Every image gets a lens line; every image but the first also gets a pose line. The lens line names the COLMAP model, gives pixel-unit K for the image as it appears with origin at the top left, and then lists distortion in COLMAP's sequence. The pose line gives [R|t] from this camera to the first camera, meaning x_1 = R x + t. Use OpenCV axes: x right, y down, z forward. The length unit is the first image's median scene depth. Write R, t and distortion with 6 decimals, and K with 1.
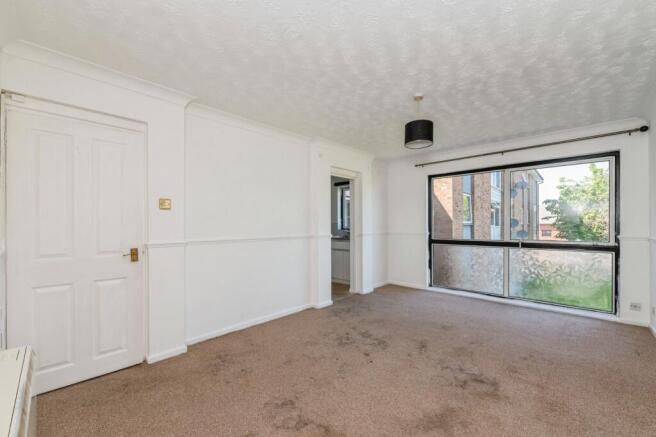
lens RADIAL K [[267.2, 0, 325.7], [0, 267.2, 211.5], [0, 0, 1]] dist [-0.001421, -0.000196]
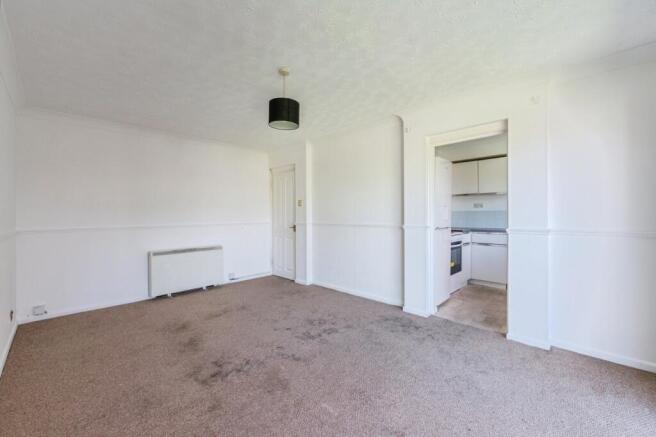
lens RADIAL K [[267.2, 0, 325.7], [0, 267.2, 211.5], [0, 0, 1]] dist [-0.001421, -0.000196]
pose [[-0.003669, -0.003516, -0.999987, 1.049231], [0.054837, 0.998488, -0.003712, 0.042485], [0.998489, -0.054850, -0.003471, 0.971855]]
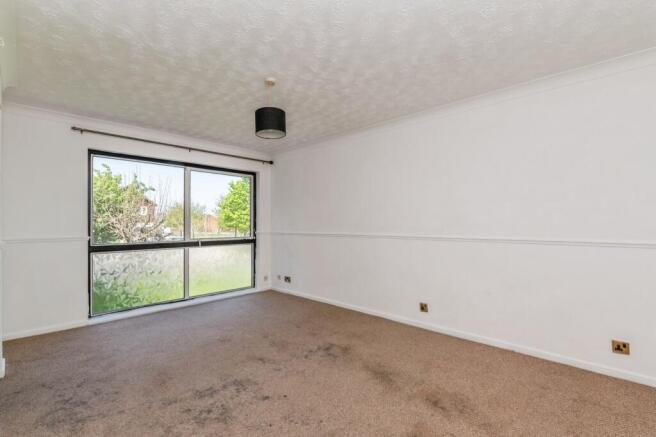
lens RADIAL K [[301.2, 0, 324.0], [0, 301.2, 211.2], [0, 0, 1]] dist [-0.001689, -0.000272]
pose [[0.002474, 0.043115, 0.999067, -0.575234], [-0.045662, 0.998033, -0.042958, 0.037992], [-0.998954, -0.045513, 0.004437, 0.701633]]
